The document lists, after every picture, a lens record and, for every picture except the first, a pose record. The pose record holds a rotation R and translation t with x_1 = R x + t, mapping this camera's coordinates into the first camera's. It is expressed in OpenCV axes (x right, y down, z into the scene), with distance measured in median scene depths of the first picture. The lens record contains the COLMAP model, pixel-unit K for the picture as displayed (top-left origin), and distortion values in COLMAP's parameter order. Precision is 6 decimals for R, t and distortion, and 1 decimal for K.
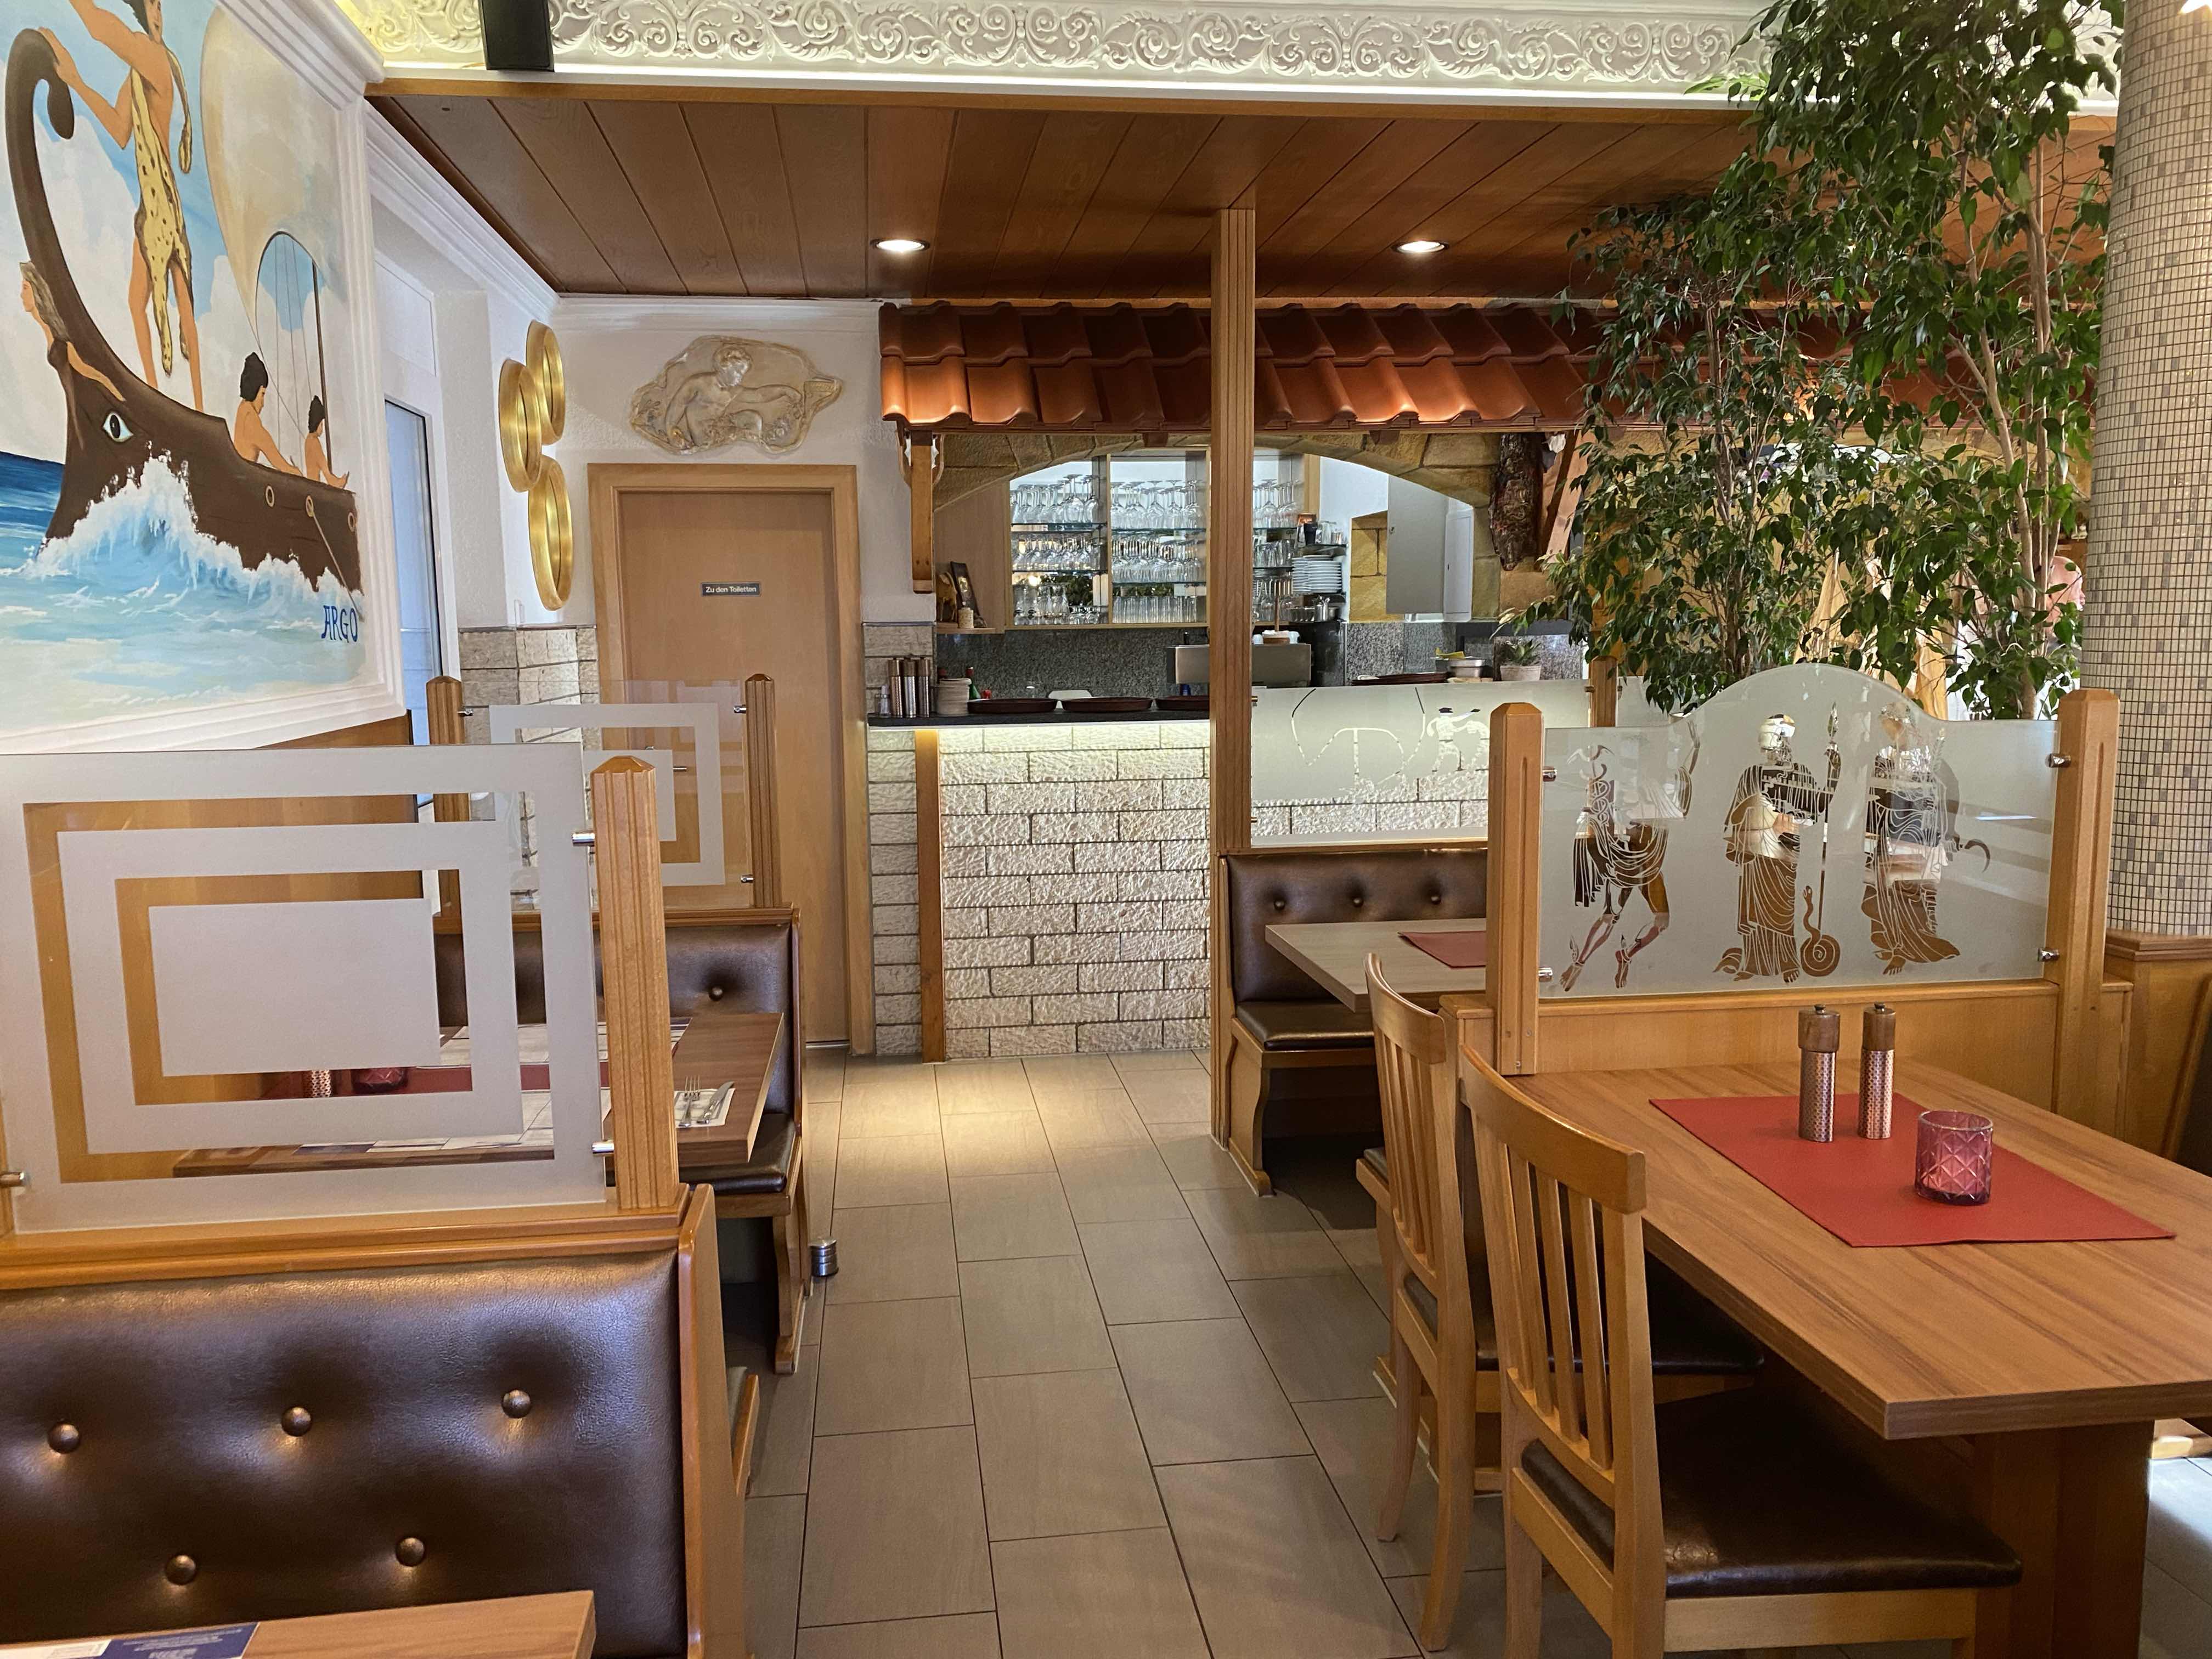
lens RADIAL K [[1713.4, 0, 1086.1], [0, 1713.4, 852.6], [0, 0, 1]] dist [0.035515, -0.027337]
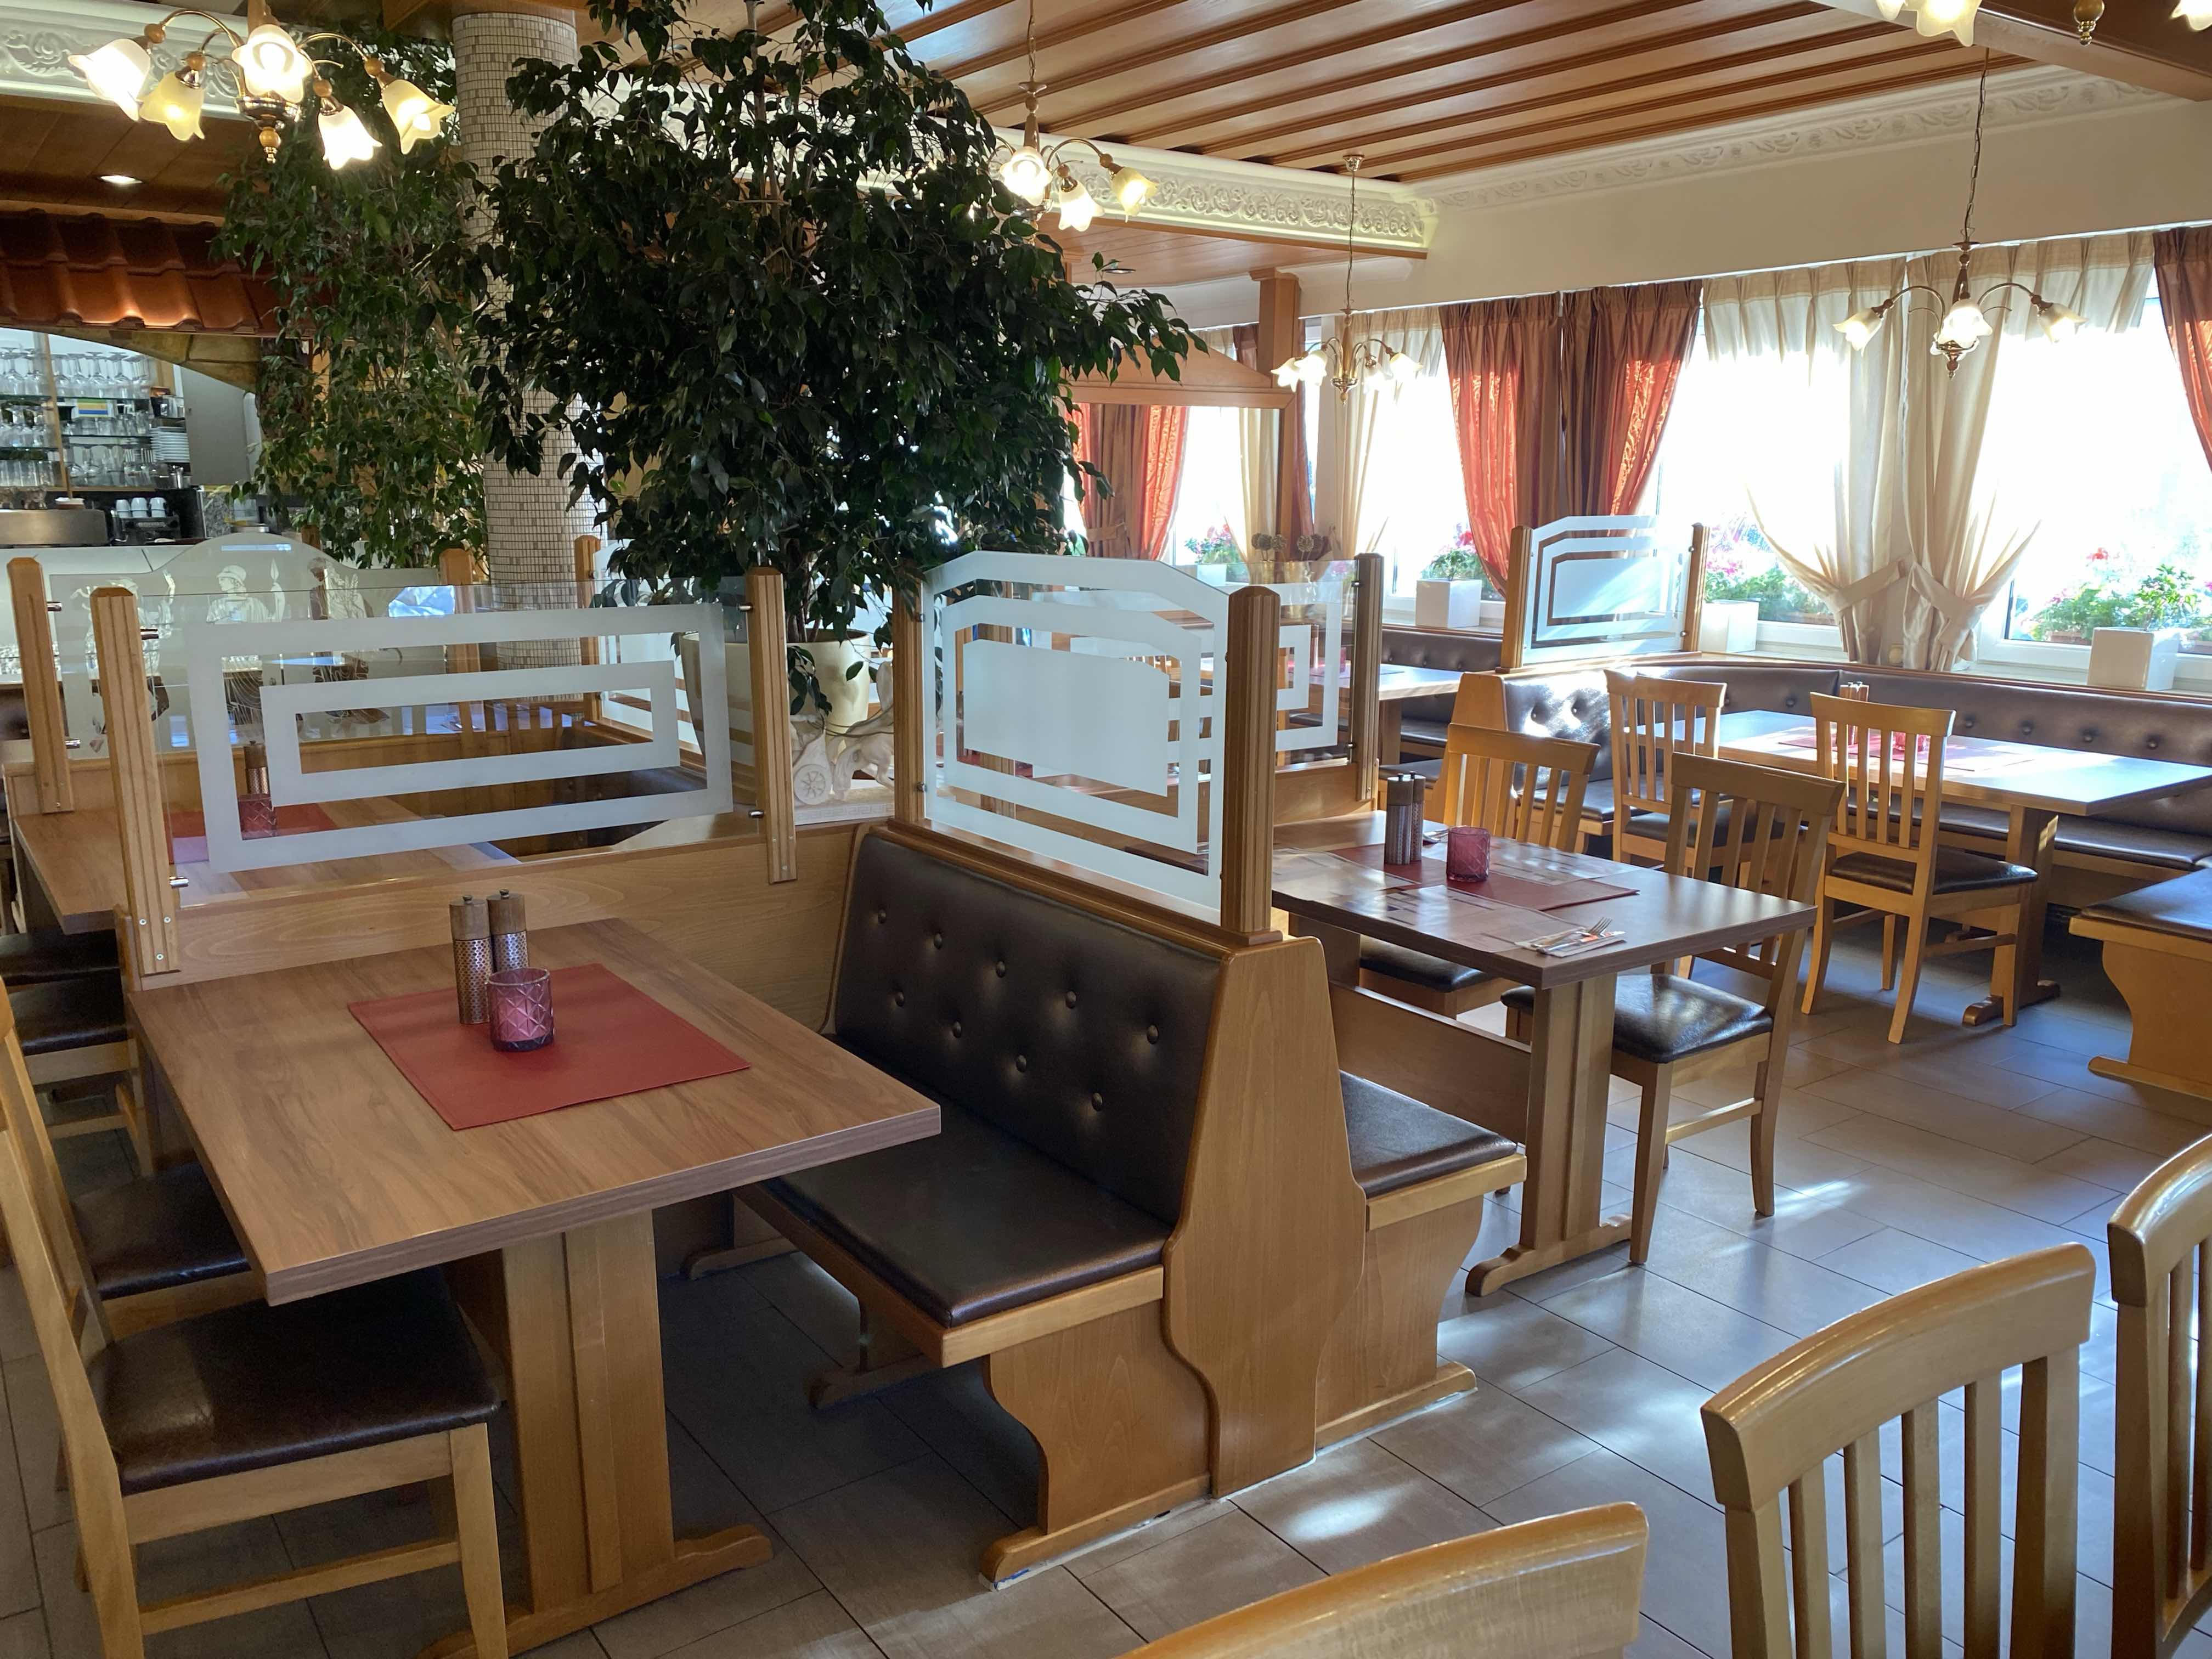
lens RADIAL K [[1713.4, 0, 1101.2], [0, 1713.4, 848.4], [0, 0, 1]] dist [0.035515, -0.027337]
pose [[0.880102, -0.084541, 0.467197, 0.185535], [0.049674, 0.995015, 0.086476, 0.041358], [-0.472178, -0.052901, 0.879914, -0.398318]]
